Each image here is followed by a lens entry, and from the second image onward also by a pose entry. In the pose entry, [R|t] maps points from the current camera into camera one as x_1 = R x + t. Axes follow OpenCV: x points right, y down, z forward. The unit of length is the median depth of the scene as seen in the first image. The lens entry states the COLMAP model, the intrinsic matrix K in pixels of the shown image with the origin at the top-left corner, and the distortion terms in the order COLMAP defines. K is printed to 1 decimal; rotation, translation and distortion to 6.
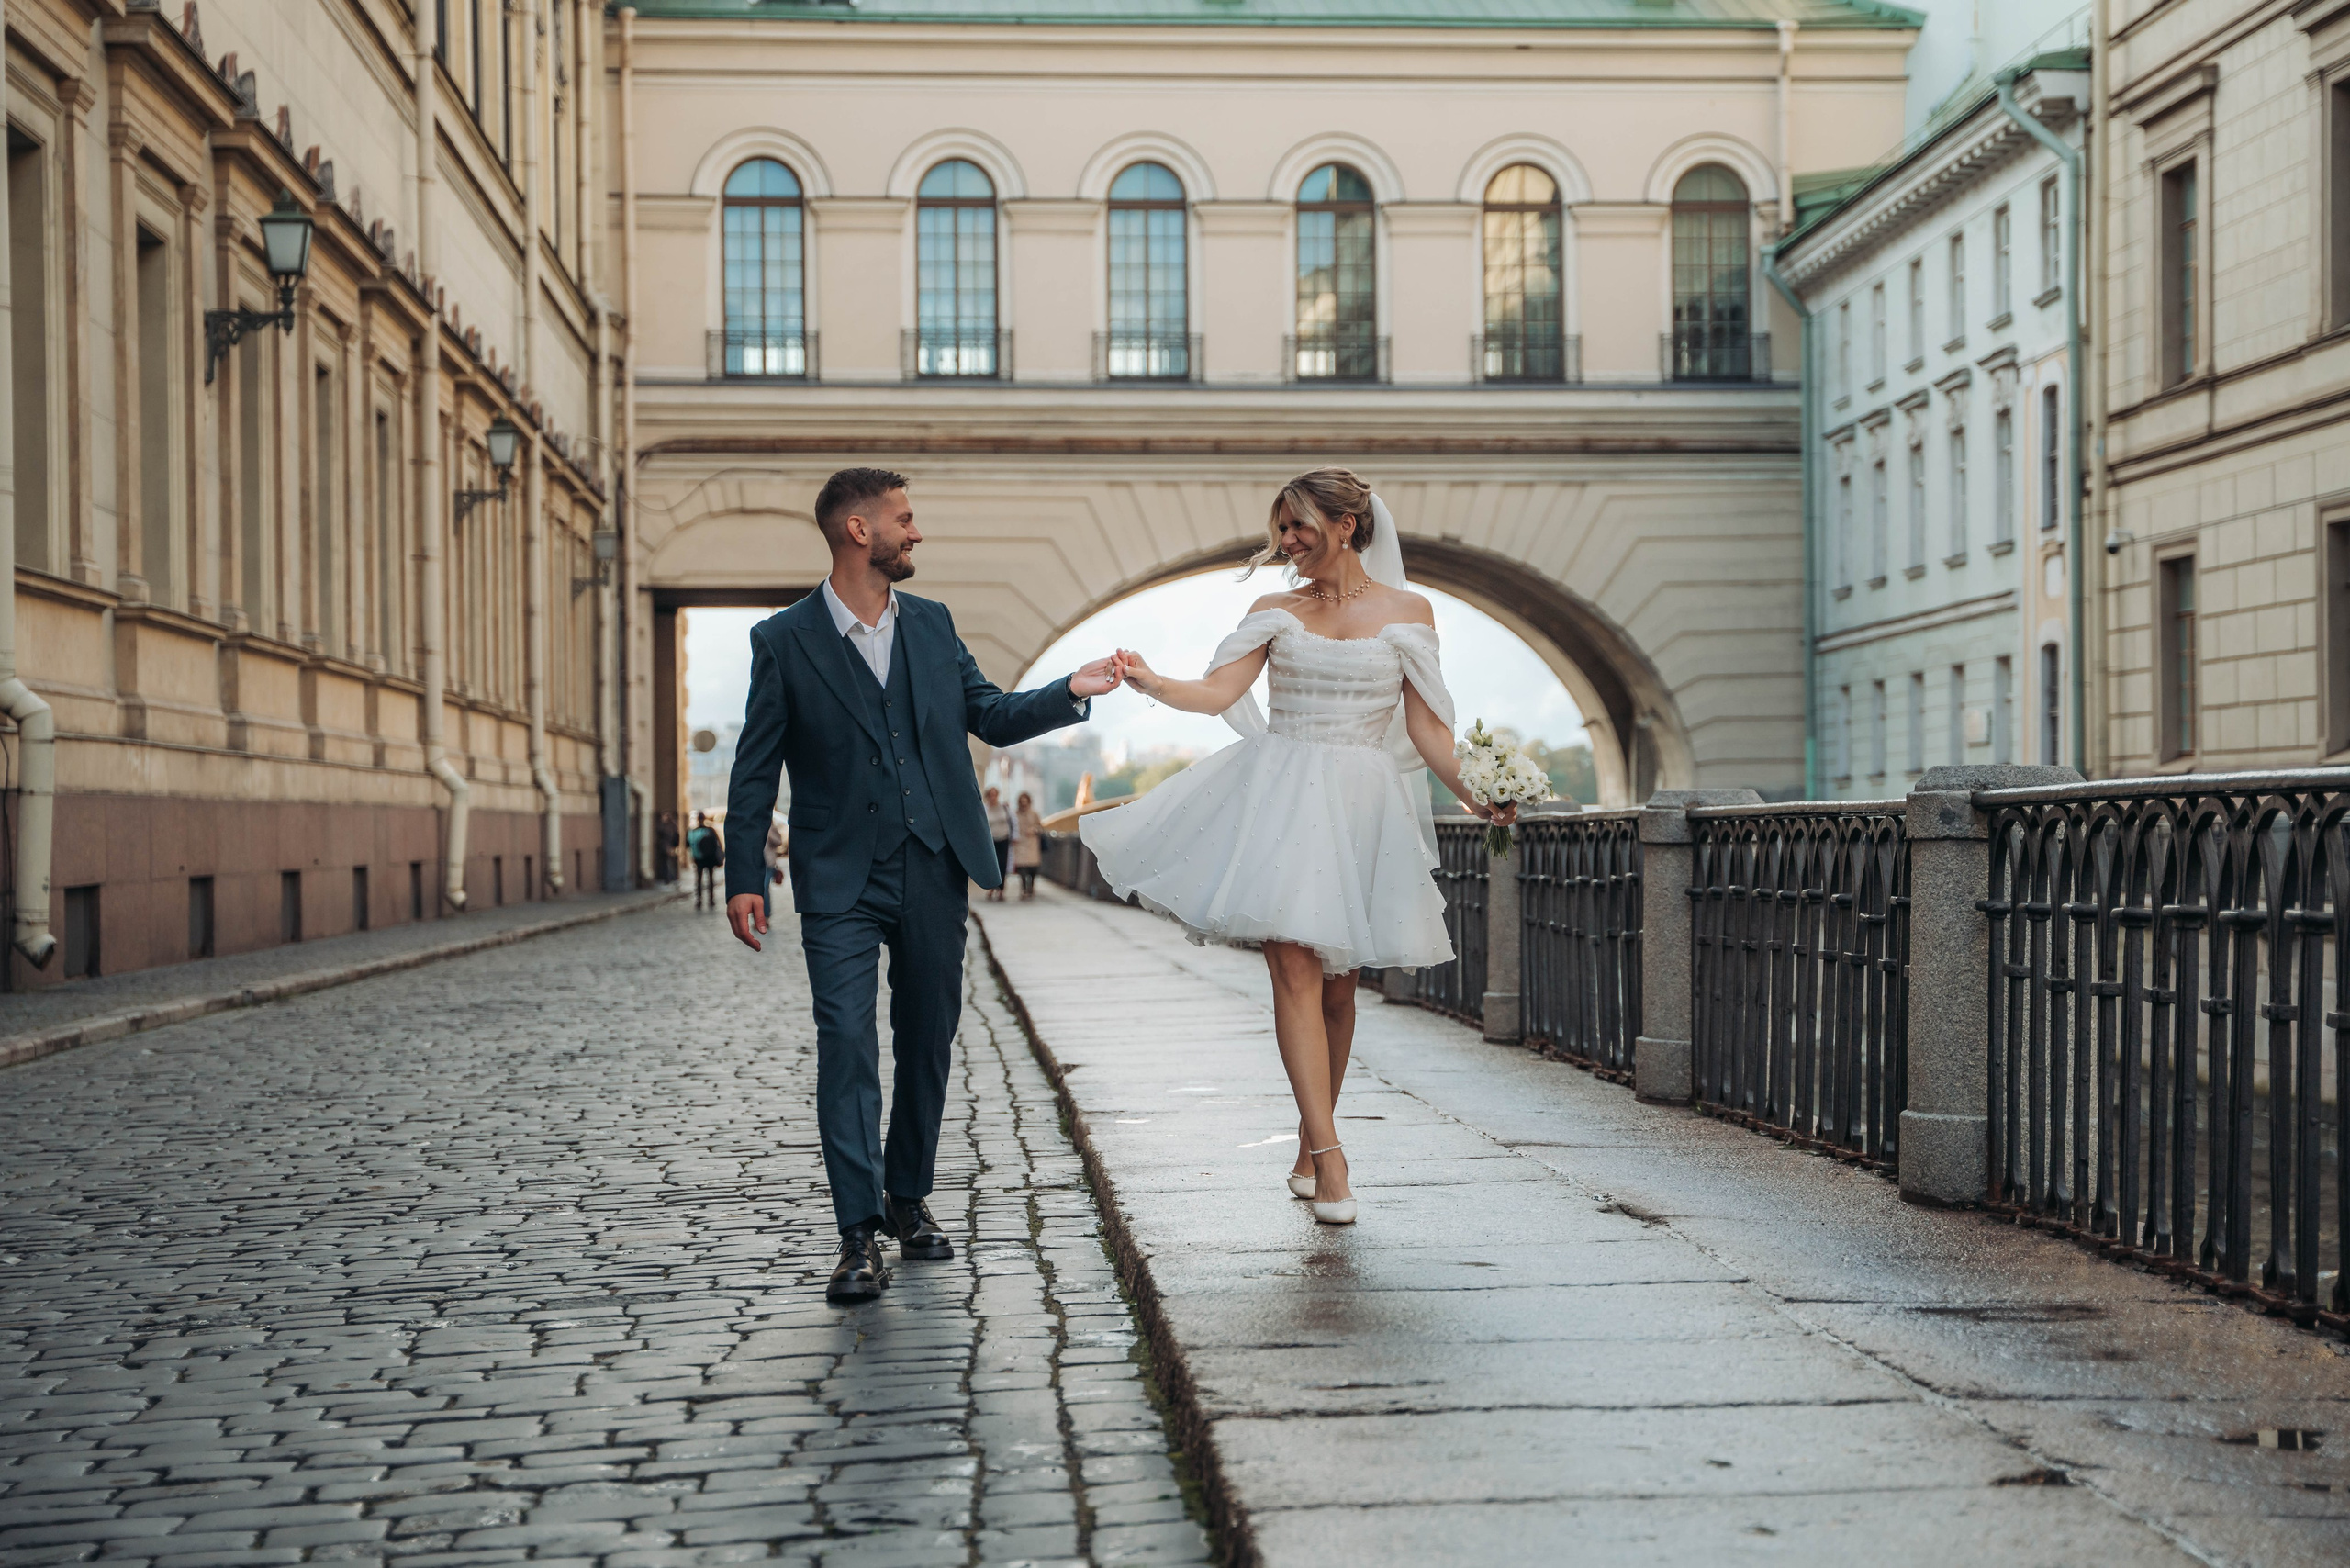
lens RADIAL K [[4113.4, 0, 1183.7], [0, 4113.4, 787.0], [0, 0, 1]] dist [0.154979, 0.057056]
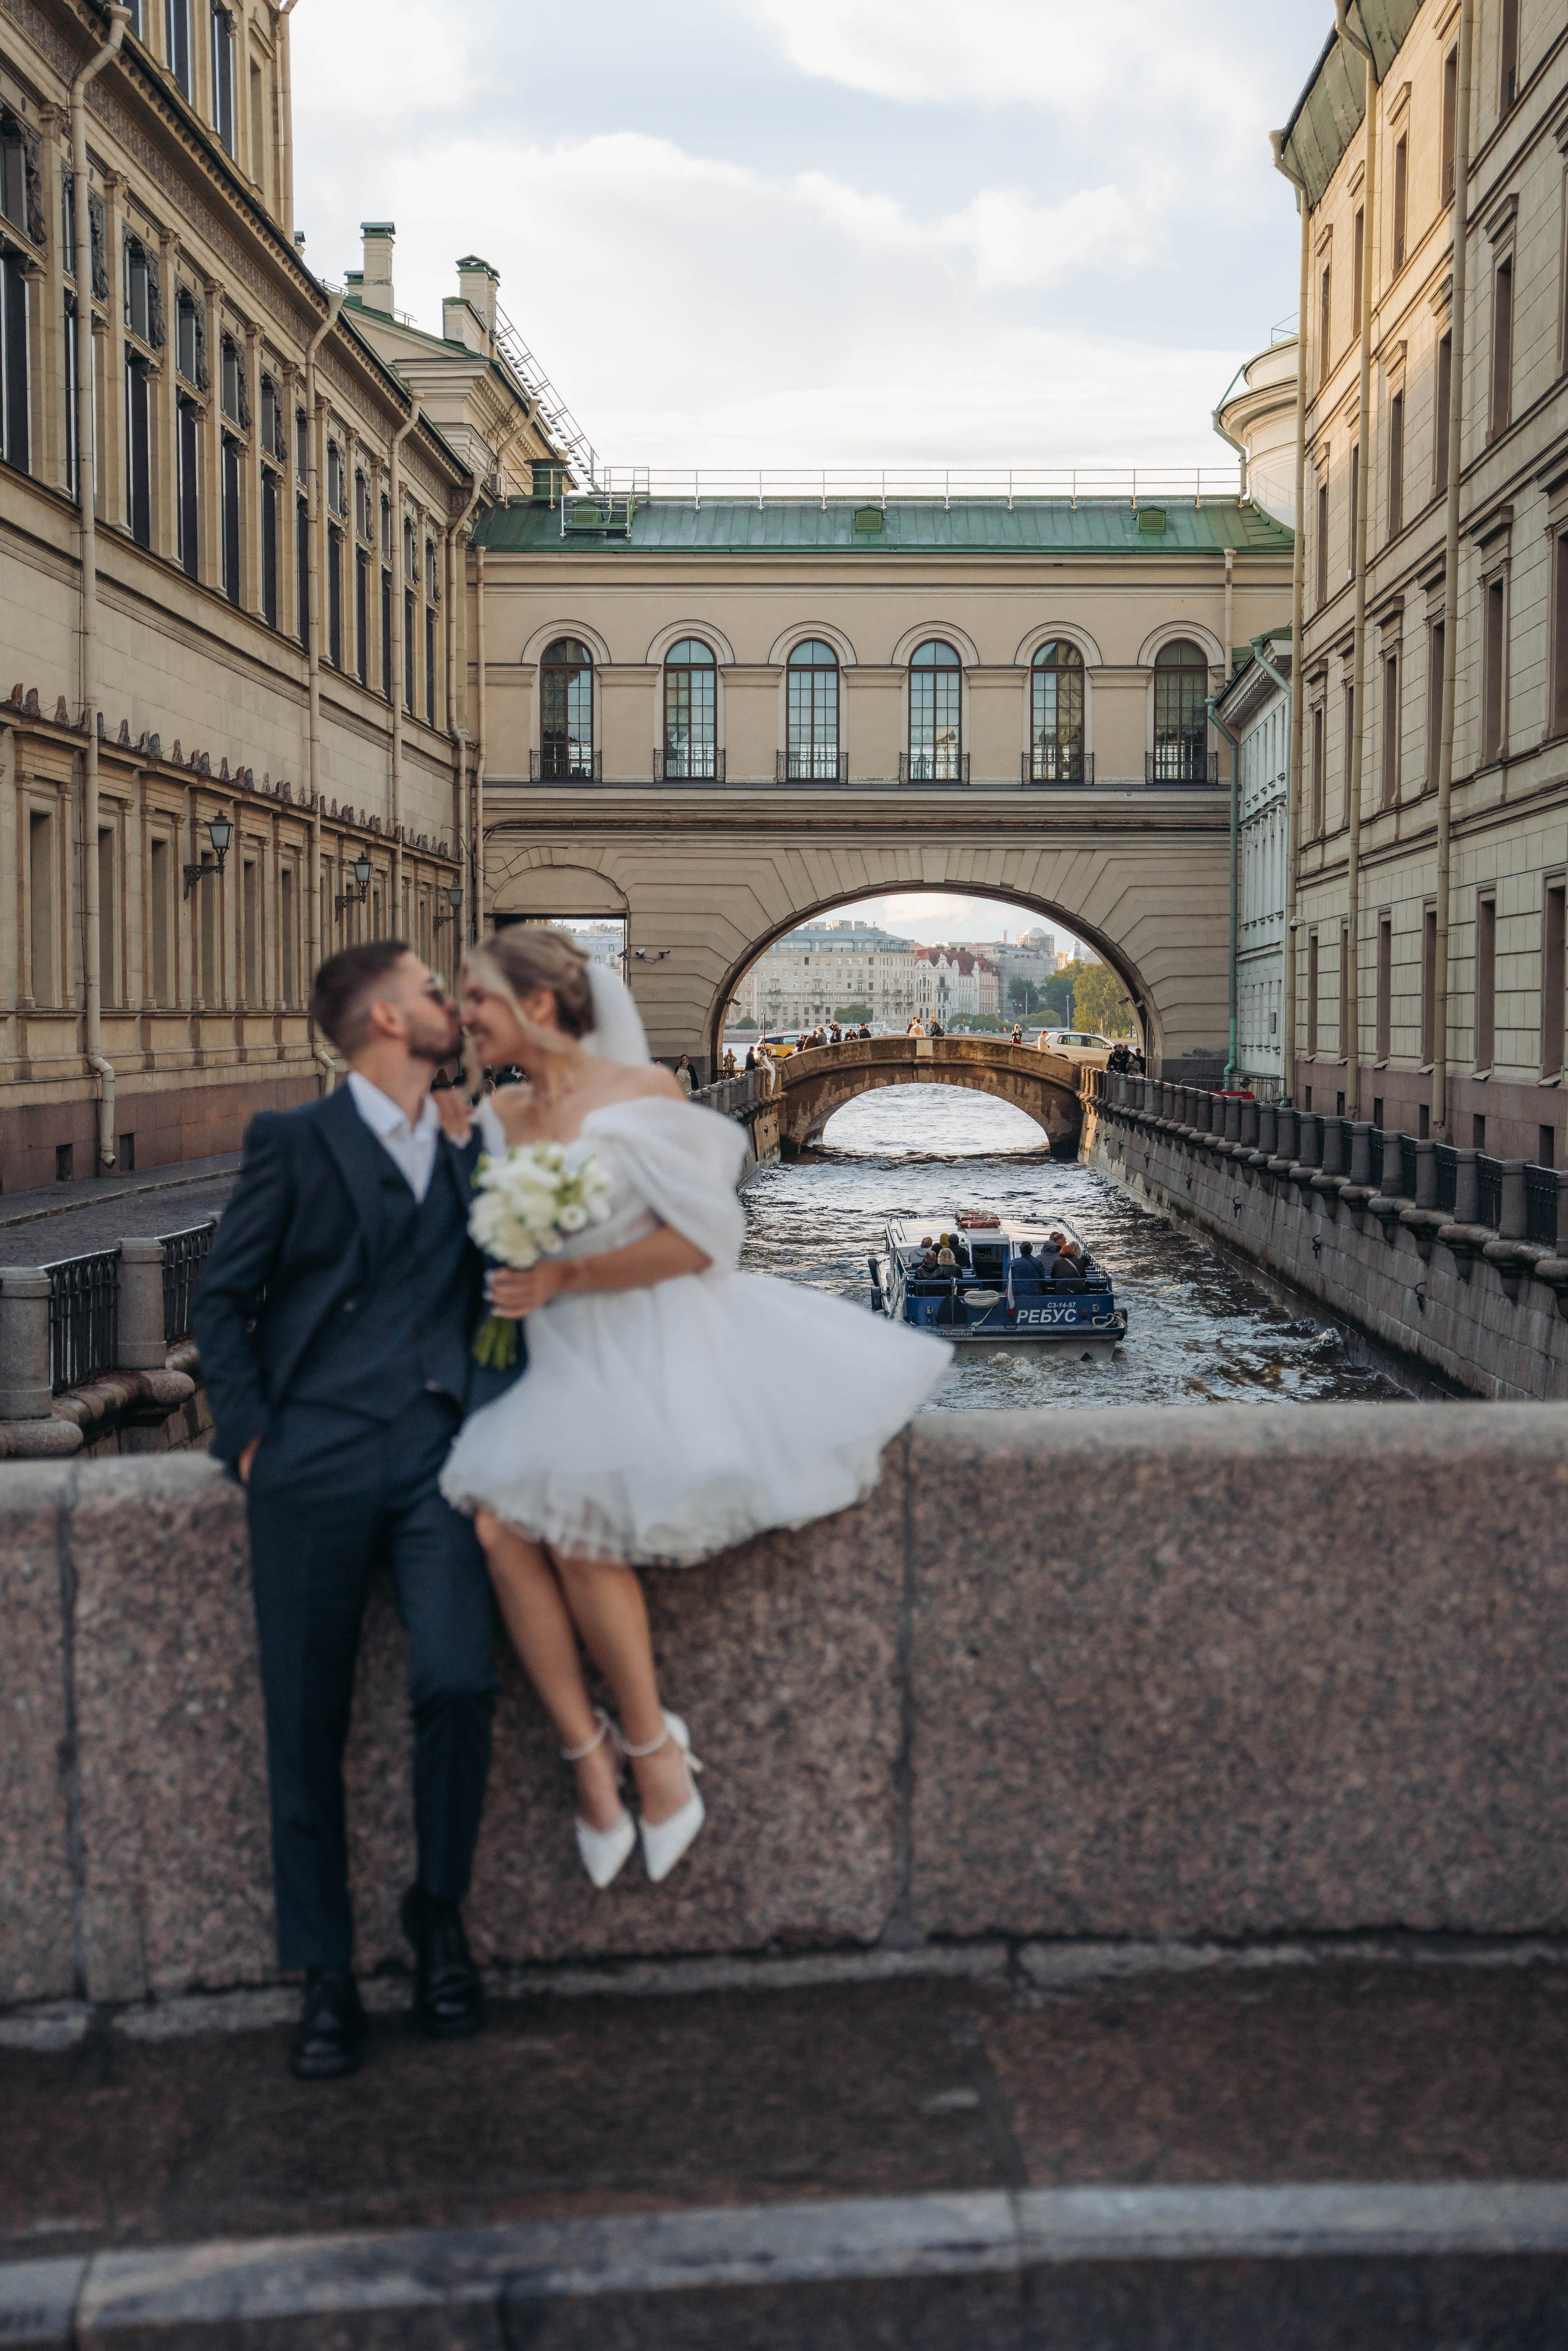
lens RADIAL K [[3793.9, 0, 805.4], [0, 3793.9, 1201.7], [0, 0, 1]] dist [0.118316, 0.132829]
pose [[0.995663, 0.014590, -0.091881, 0.155817], [-0.009114, 0.998173, 0.059731, -0.033577], [0.092585, -0.058634, 0.993977, -0.548527]]
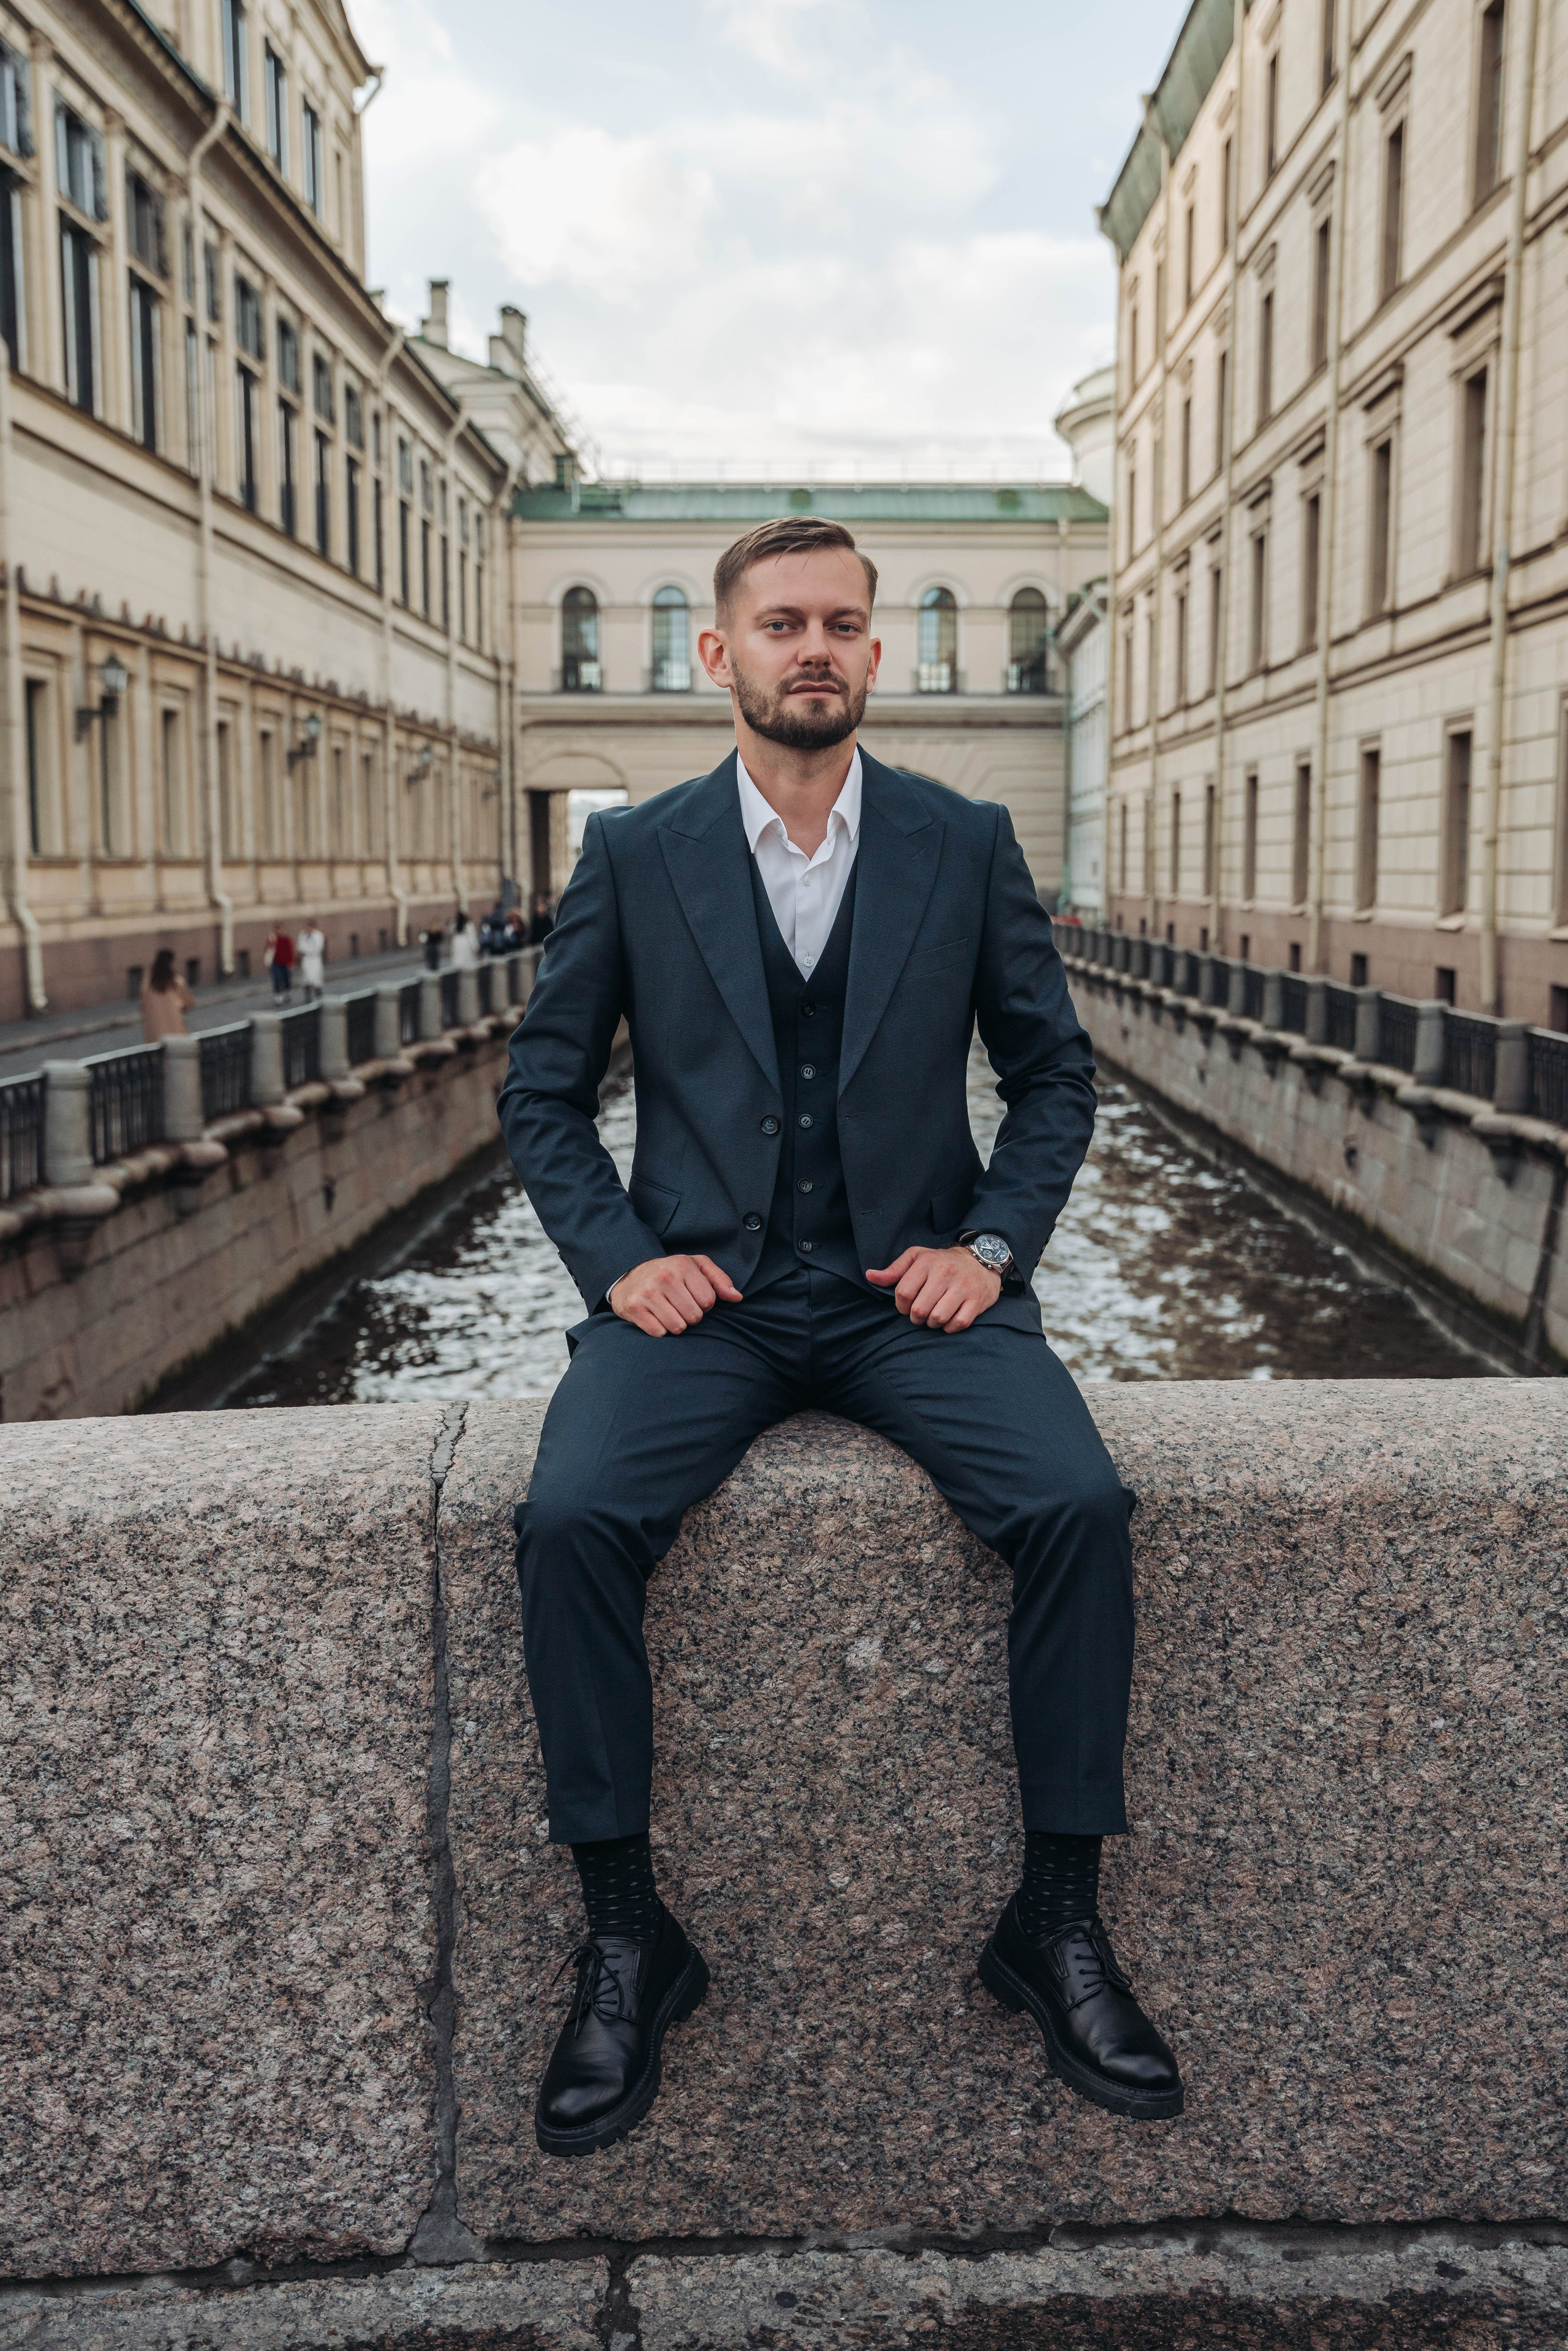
lens RADIAL K [[2669.1, 0, 769.6], [0, 2669.1, 1232.3], [0, 0, 1]] dist [-0.074233, 0.255257]
pose [[0.995817, 0.020755, -0.088981, 0.158185], [-0.007459, 0.989075, 0.147227, -0.031669], [0.091065, -0.145947, 0.985092, -0.495021]]
